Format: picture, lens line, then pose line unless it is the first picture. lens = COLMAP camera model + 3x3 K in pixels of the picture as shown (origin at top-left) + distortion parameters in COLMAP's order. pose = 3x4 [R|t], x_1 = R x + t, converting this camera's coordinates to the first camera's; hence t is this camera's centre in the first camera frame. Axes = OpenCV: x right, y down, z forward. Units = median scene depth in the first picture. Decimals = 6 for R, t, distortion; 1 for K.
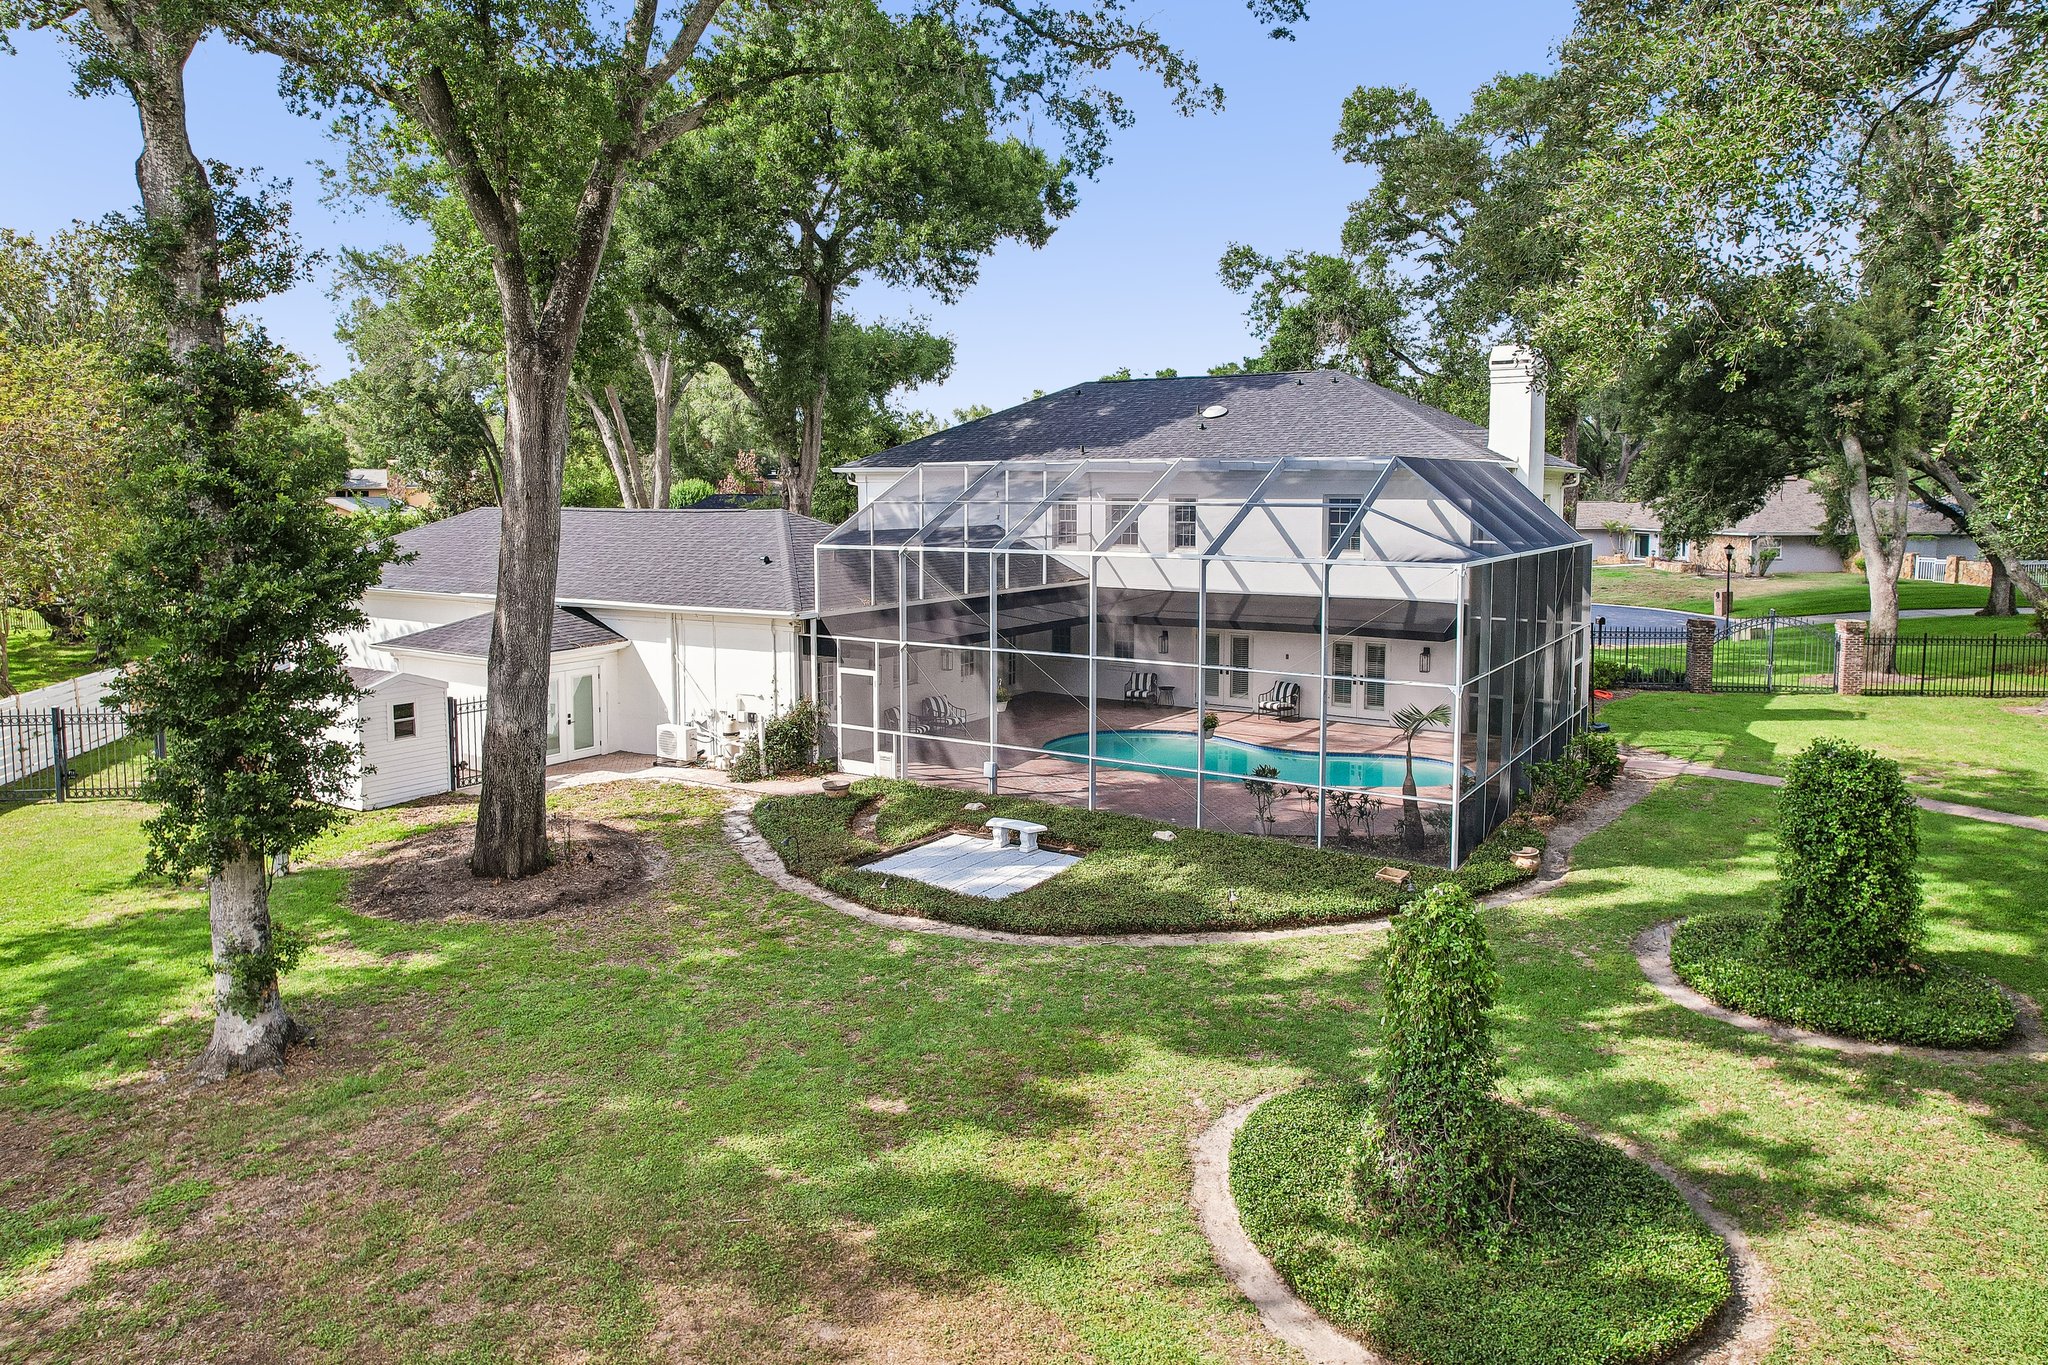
lens RADIAL K [[1386.9, 0, 1020.0], [0, 1386.9, 624.2], [0, 0, 1]] dist [-0.076096, 0.063361]
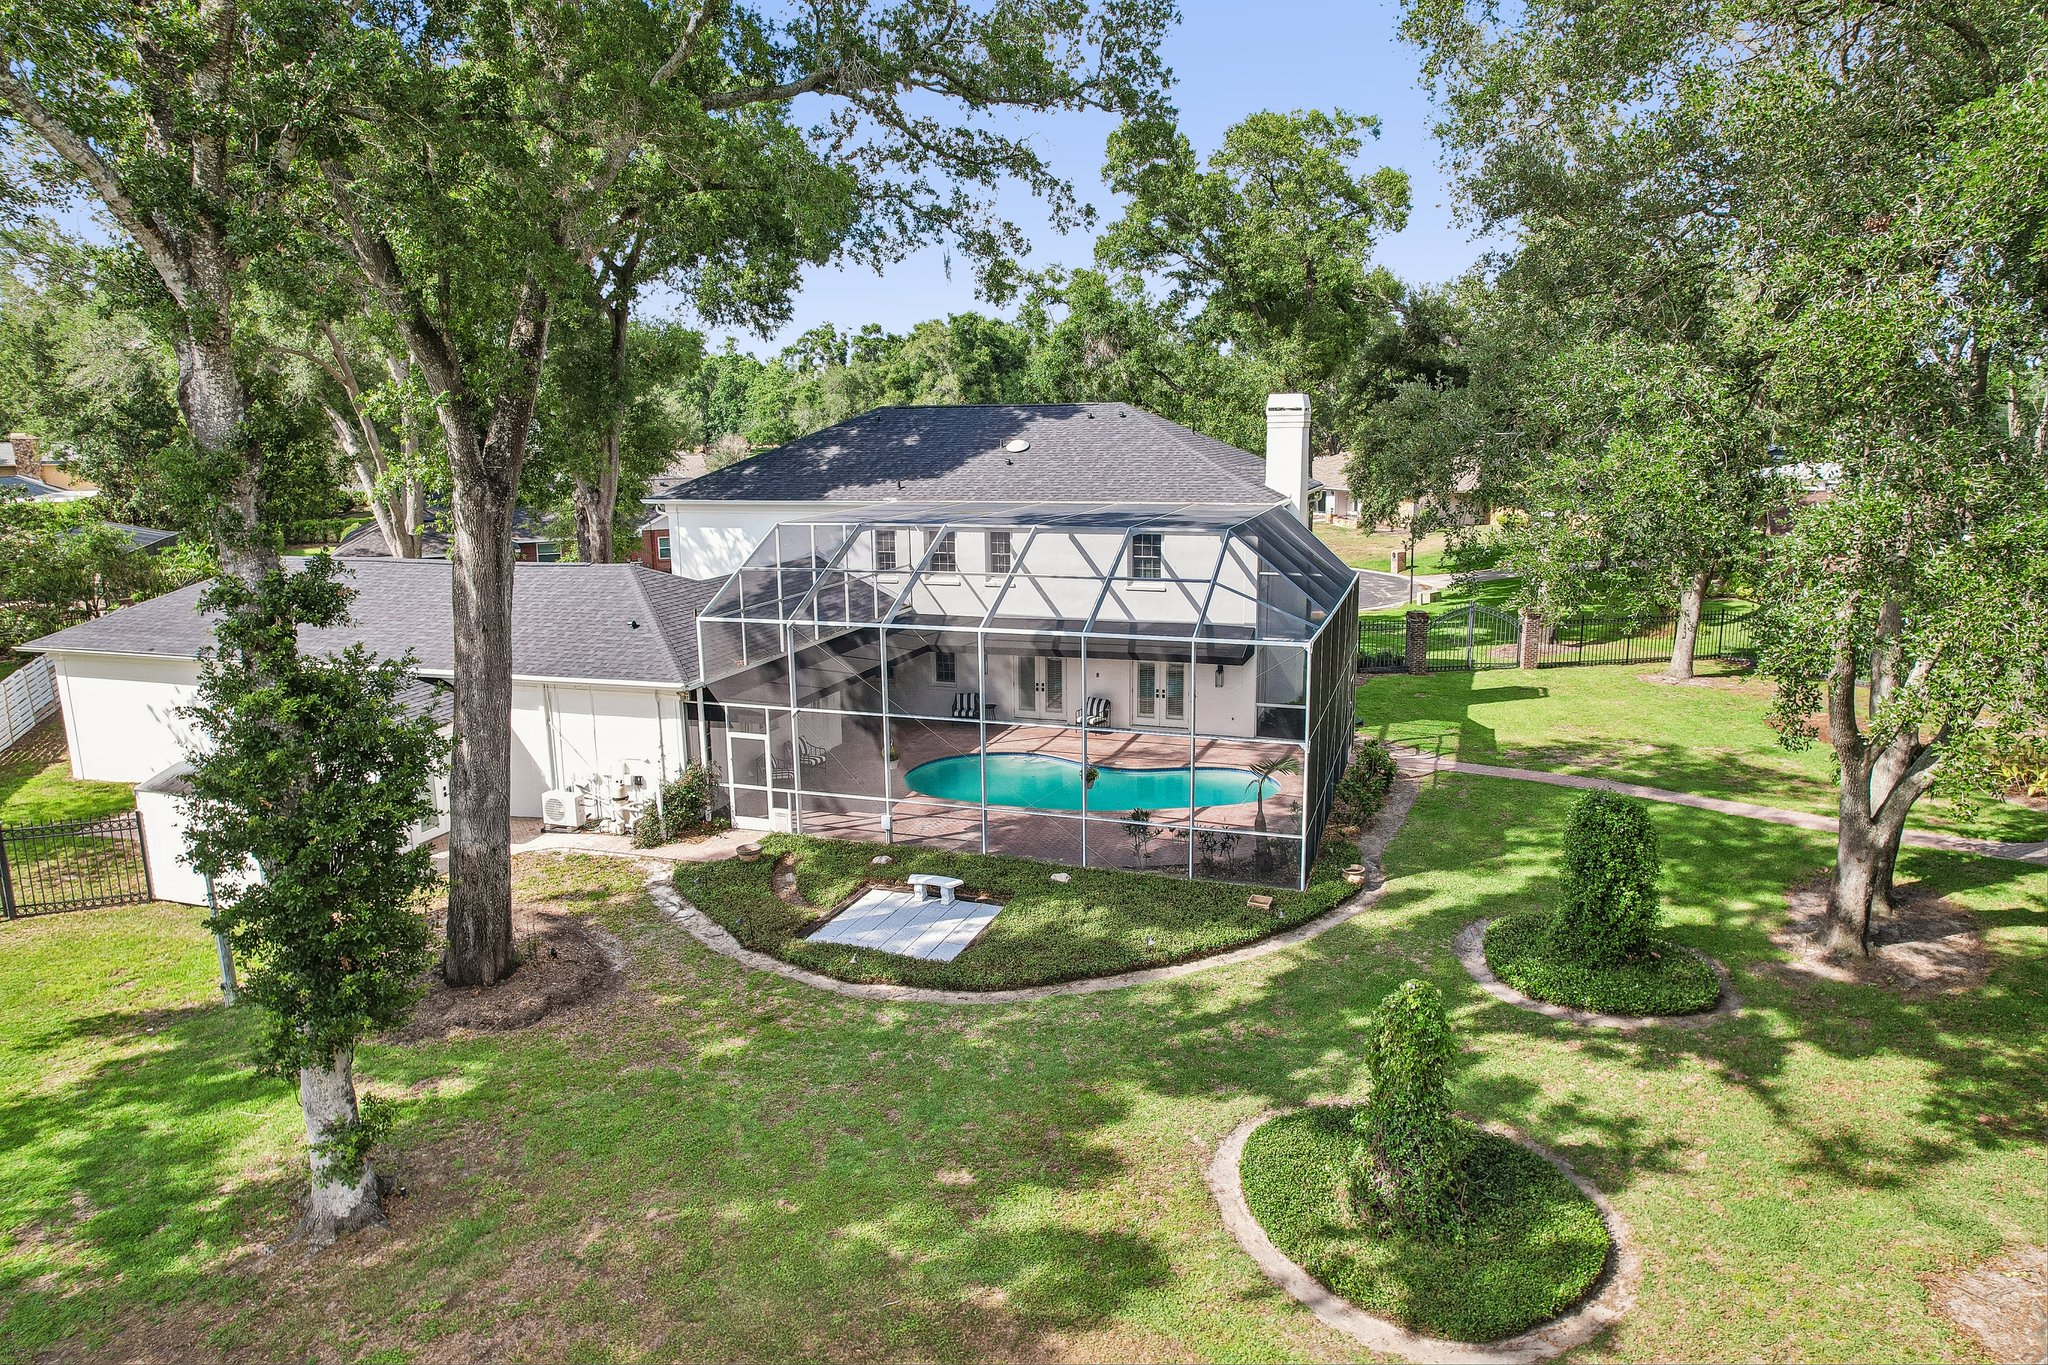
lens RADIAL K [[1372.6, 0, 1028.6], [0, 1372.6, 703.9], [0, 0, 1]] dist [-0.079003, 0.068688]
pose [[0.965463, -0.062506, 0.252933, -0.220780], [0.029888, 0.990957, 0.130807, -0.154547], [-0.258822, -0.118730, 0.958600, -0.081819]]
